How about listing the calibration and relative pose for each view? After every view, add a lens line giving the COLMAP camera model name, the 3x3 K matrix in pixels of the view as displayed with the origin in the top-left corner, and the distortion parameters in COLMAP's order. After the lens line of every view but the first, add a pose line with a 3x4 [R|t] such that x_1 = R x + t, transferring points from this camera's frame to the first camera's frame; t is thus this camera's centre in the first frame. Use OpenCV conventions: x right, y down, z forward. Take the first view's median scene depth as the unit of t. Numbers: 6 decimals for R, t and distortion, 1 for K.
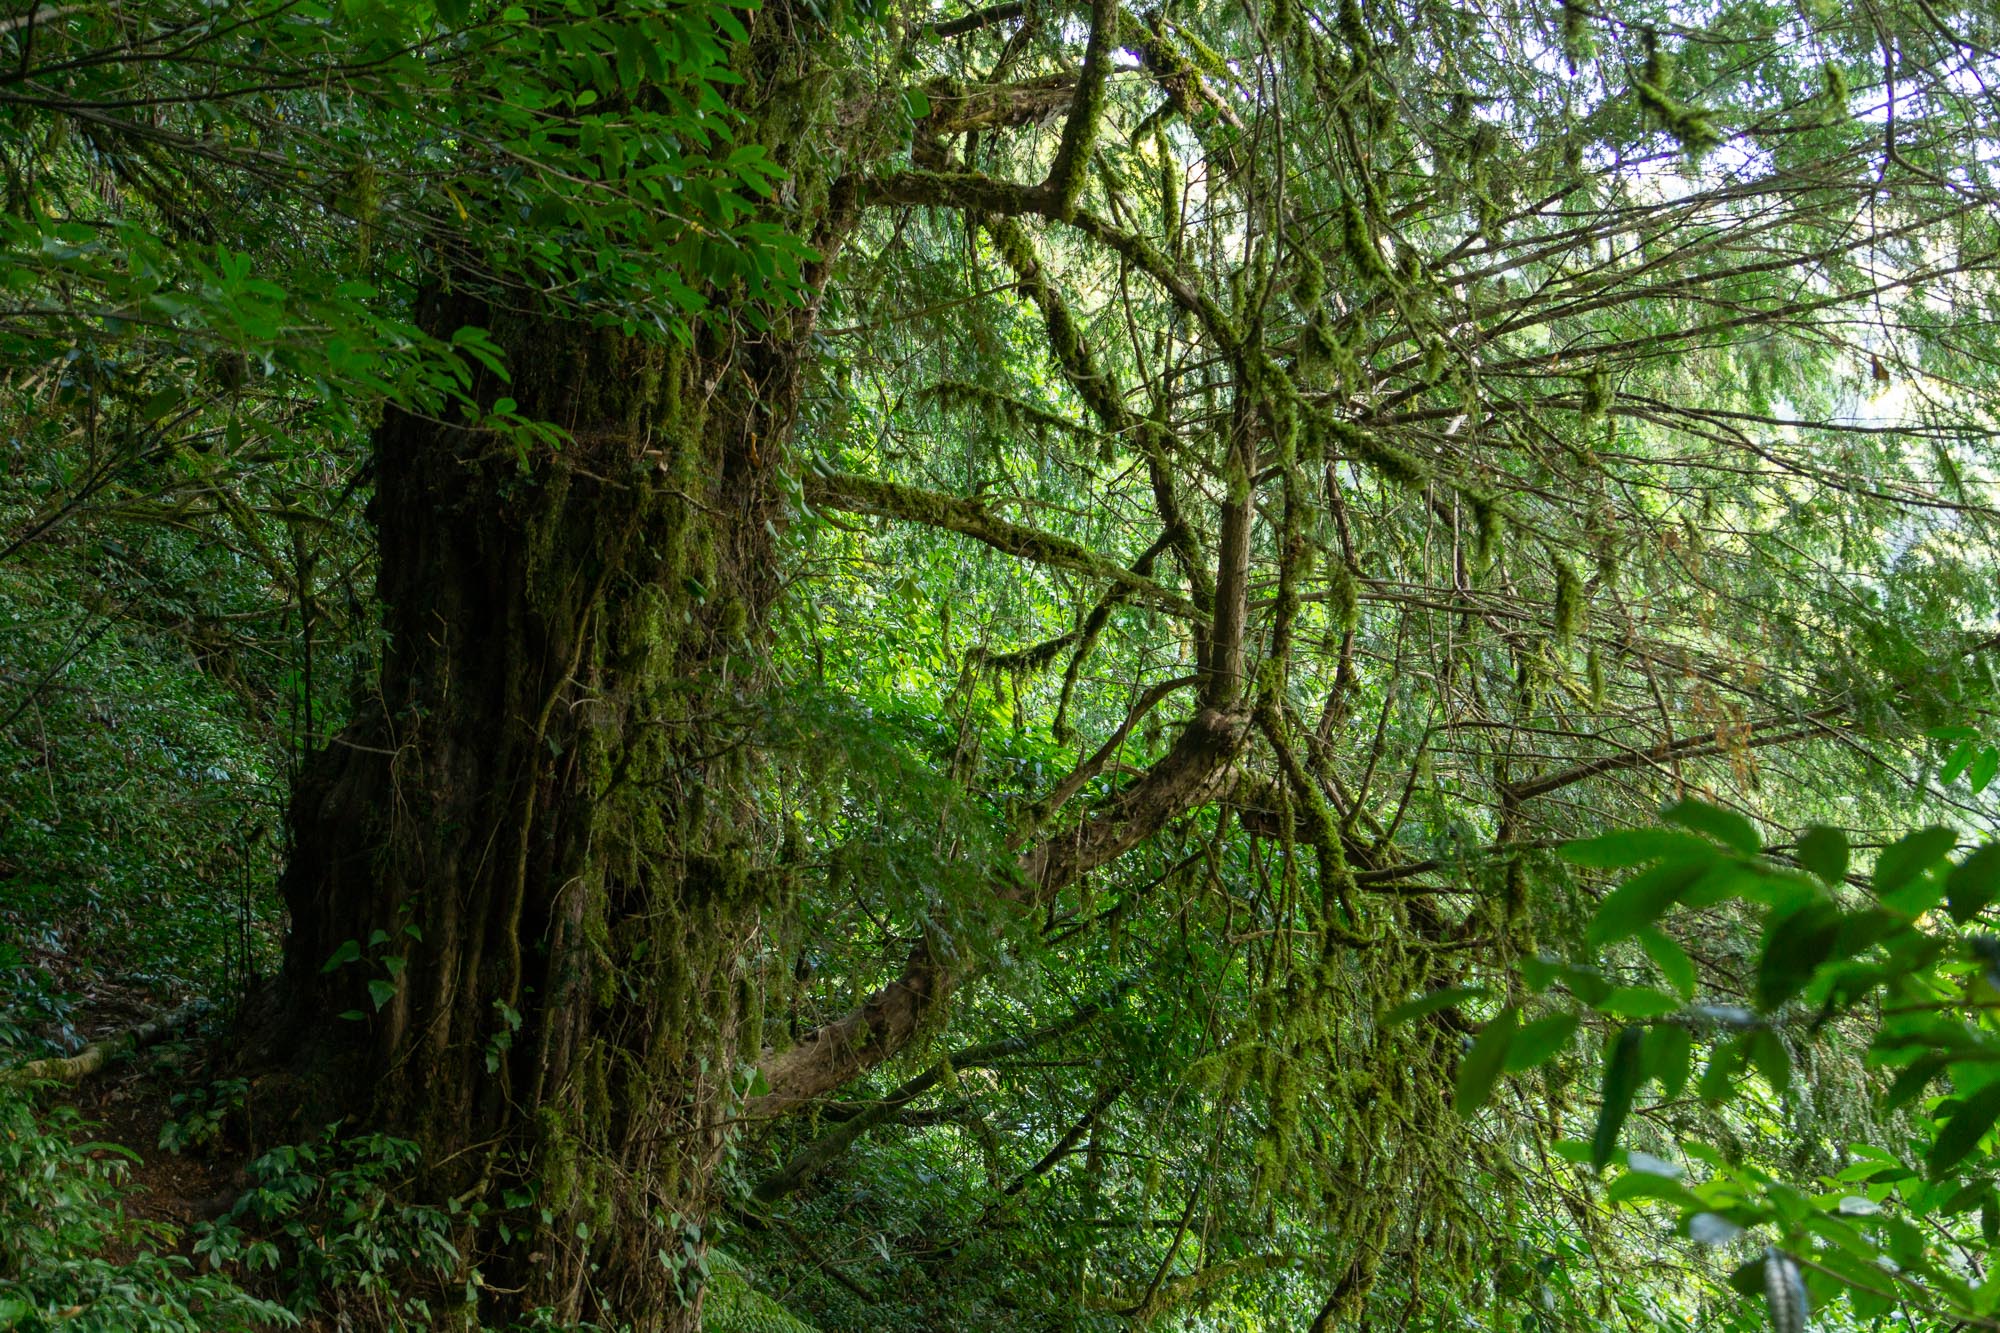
lens RADIAL K [[2240.8, 0, 1009.3], [0, 2240.8, 672.6], [0, 0, 1]] dist [0.000888, 0.000000]
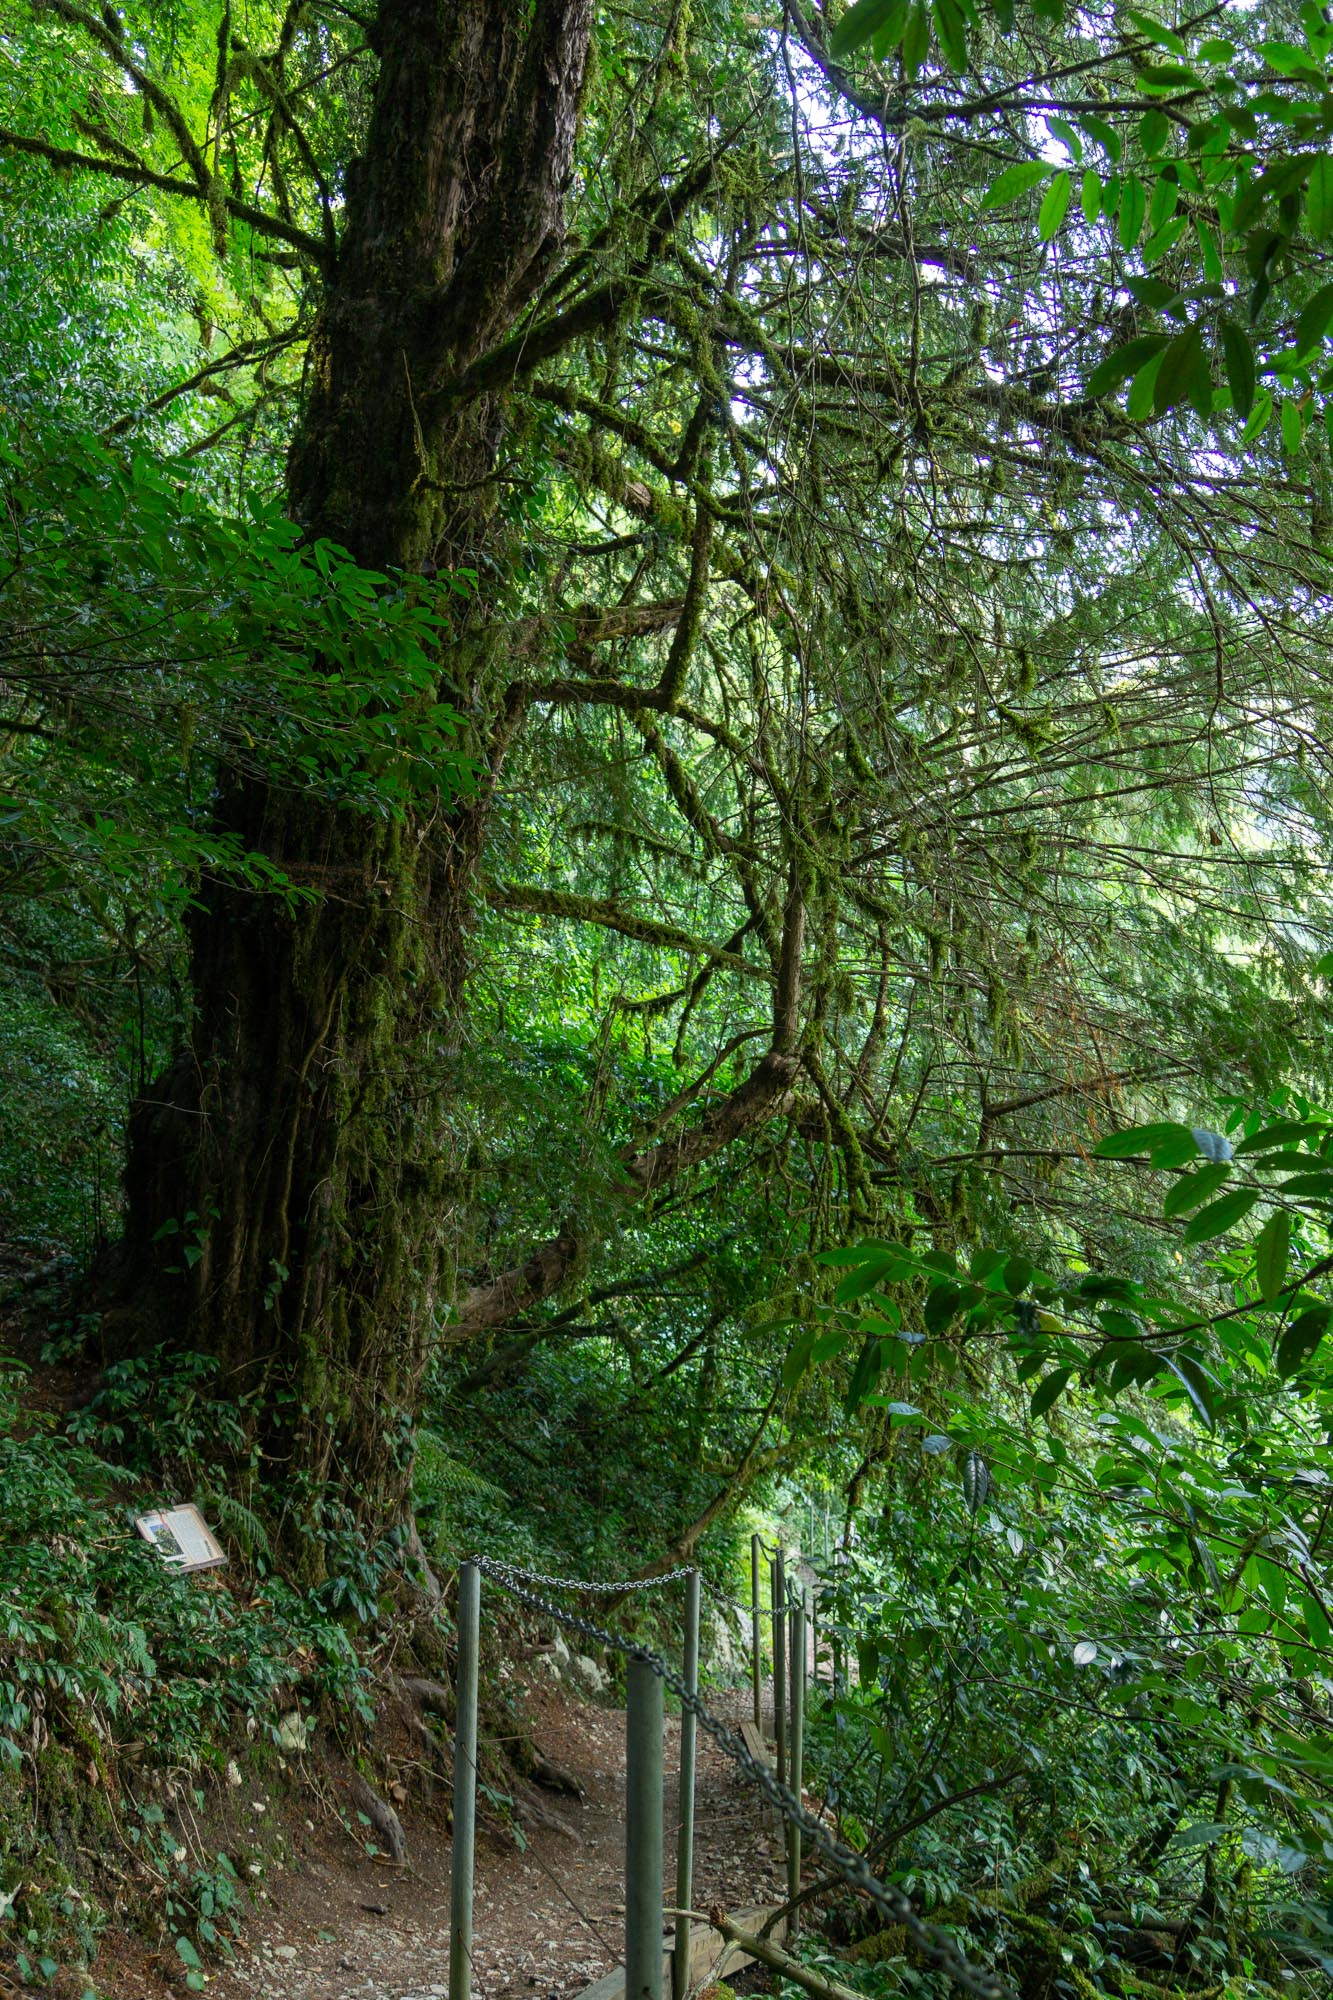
lens RADIAL K [[1714.6, 0, 658.5], [0, 1714.6, 993.4], [0, 0, 1]] dist [0.002301, -0.004697]
pose [[0.999985, 0.004876, -0.002614, 0.020899], [-0.004863, 0.999976, 0.004845, -0.028674], [0.002638, -0.004833, 0.999985, -0.096193]]
